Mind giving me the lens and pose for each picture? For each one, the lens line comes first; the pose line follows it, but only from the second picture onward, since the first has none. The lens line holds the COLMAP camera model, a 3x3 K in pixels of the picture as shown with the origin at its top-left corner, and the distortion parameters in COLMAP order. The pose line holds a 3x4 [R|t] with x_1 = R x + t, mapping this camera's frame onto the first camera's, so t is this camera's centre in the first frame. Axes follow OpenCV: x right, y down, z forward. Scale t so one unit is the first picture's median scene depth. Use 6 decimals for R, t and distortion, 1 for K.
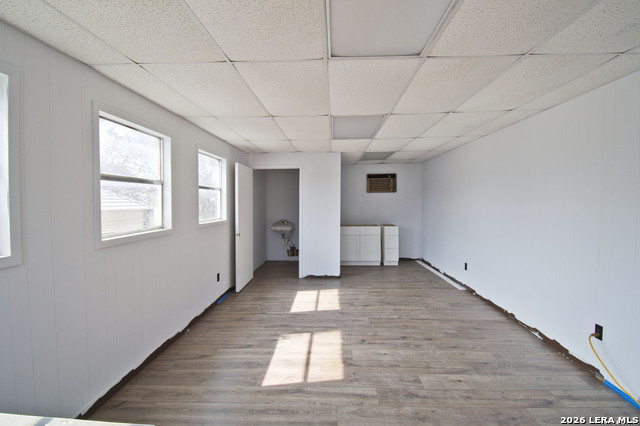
lens RADIAL K [[296.4, 0, 323.3], [0, 296.4, 212.7], [0, 0, 1]] dist [0.028100, -0.028525]
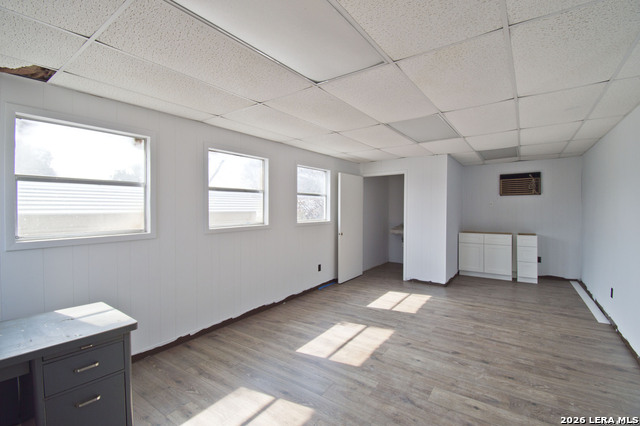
lens RADIAL K [[282.7, 0, 320.0], [0, 282.7, 213.0], [0, 0, 1]] dist [0.022283, -0.024614]
pose [[0.840288, 0.011207, -0.542025, 0.322456], [-0.020746, 0.999719, -0.011492, 0.007209], [0.541743, 0.020902, 0.840284, 0.026004]]
